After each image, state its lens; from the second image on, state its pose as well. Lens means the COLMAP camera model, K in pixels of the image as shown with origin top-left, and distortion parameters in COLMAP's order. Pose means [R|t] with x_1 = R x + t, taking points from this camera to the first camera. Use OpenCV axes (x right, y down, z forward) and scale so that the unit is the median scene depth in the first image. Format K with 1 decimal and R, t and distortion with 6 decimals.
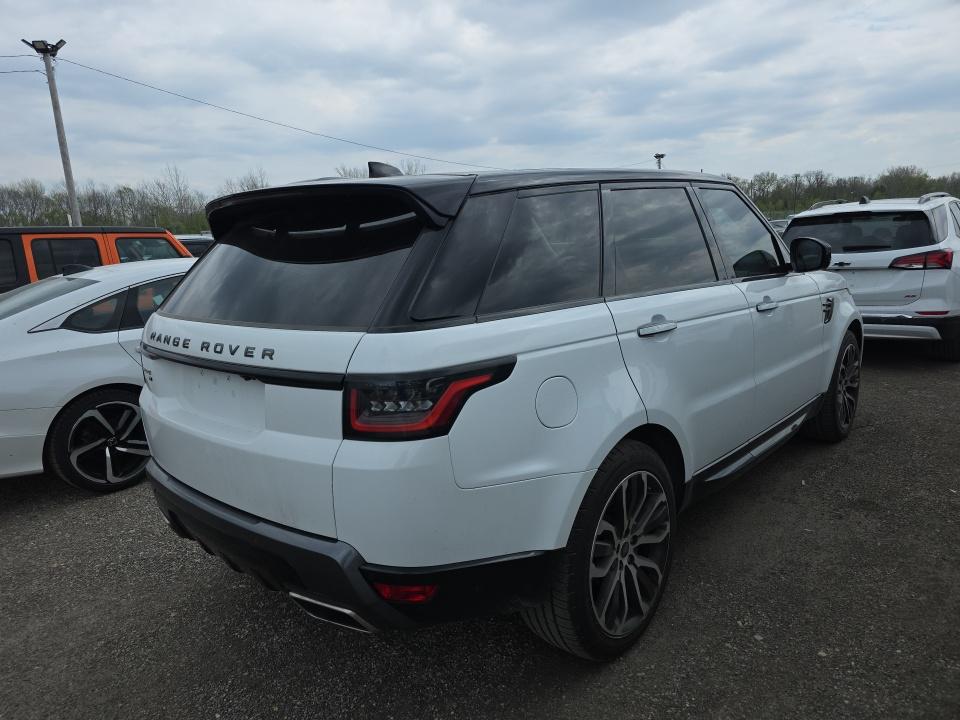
lens RADIAL K [[645.2, 0, 479.3], [0, 645.2, 350.7], [0, 0, 1]] dist [0.026140, -0.004391]
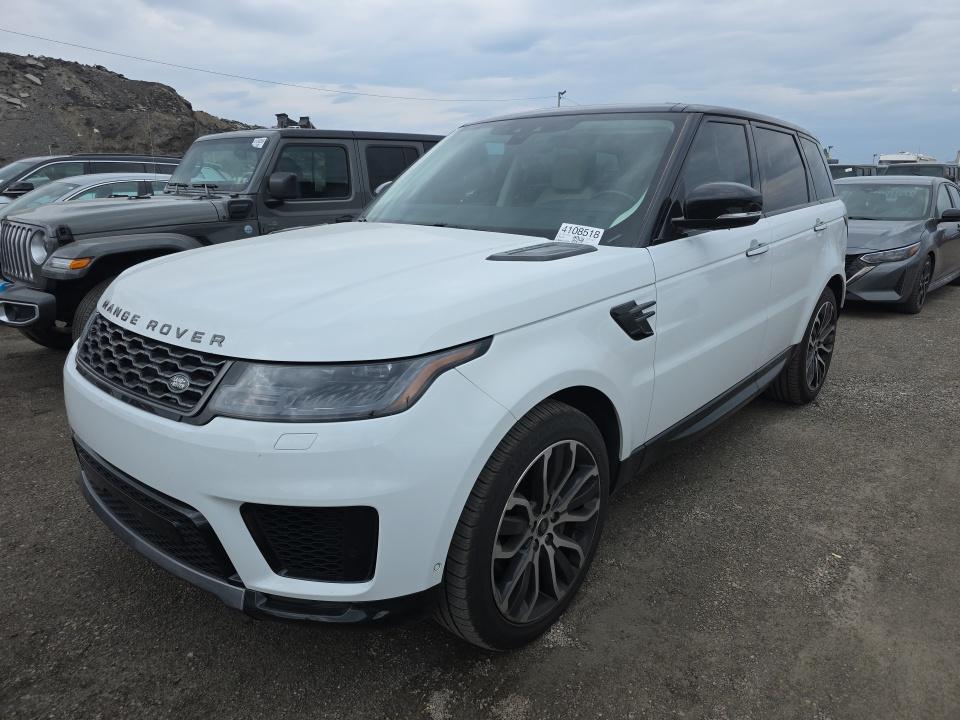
lens RADIAL K [[625.4, 0, 480.0], [0, 625.4, 360.0], [0, 0, 1]] dist [-0.004552, -0.001965]
pose [[0.996253, 0.081894, 0.027809, 0.099728], [-0.083727, 0.993825, 0.072814, 0.030530], [-0.021674, -0.074870, 0.996958, 0.184481]]
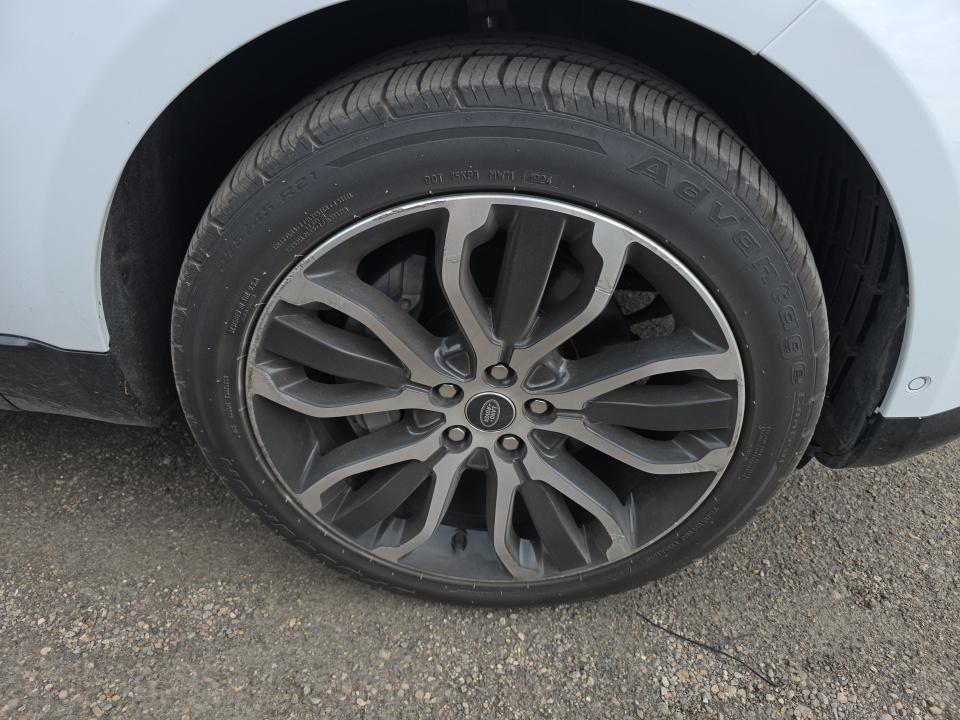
lens RADIAL K [[639.9, 0, 466.4], [0, 639.9, 361.0], [0, 0, 1]] dist [0.025215, -0.000983]
pose [[0.609536, 0.543736, -0.576904, 0.397090], [-0.231169, 0.817999, 0.526724, 0.111097], [0.758305, -0.187695, 0.624294, 0.787423]]
